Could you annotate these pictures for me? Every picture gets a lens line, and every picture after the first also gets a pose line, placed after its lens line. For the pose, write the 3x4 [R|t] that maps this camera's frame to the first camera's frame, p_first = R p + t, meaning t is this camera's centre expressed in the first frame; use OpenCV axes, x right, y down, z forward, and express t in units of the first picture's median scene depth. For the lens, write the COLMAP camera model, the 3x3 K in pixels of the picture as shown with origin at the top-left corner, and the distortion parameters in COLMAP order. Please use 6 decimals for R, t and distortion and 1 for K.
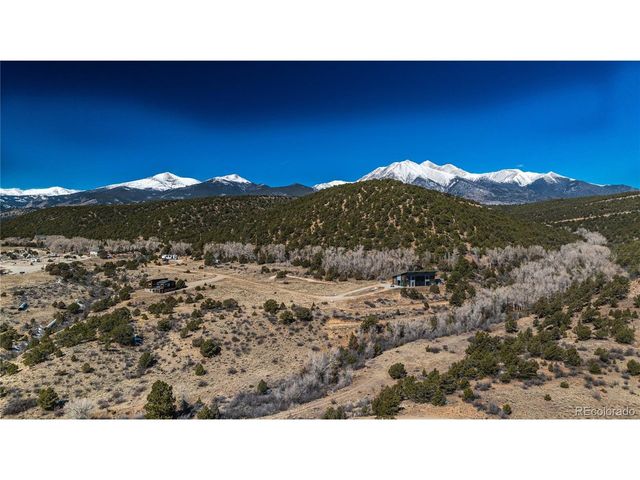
lens RADIAL K [[455.1, 0, 320.0], [0, 455.1, 240.0], [0, 0, 1]] dist [-0.018347, 0.000129]
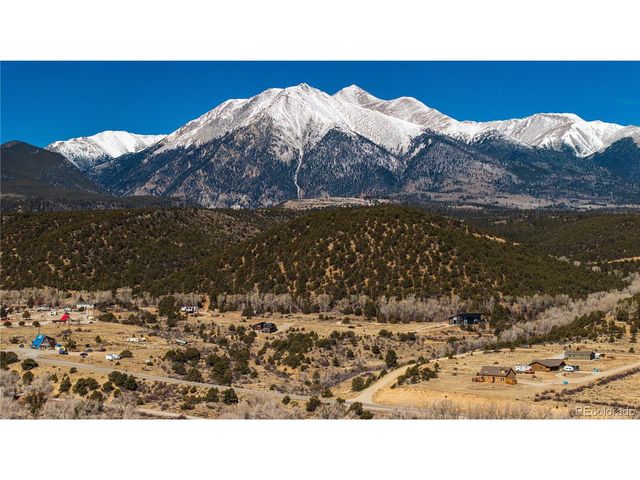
lens RADIAL K [[1286.2, 0, 320.0], [0, 1286.2, 240.0], [0, 0, 1]] dist [-0.074191, 0.162461]
pose [[0.977269, 0.004294, 0.211961, -0.504265], [0.004278, 0.999192, -0.039965, 0.002654], [-0.211961, 0.039964, 0.976461, -1.288534]]
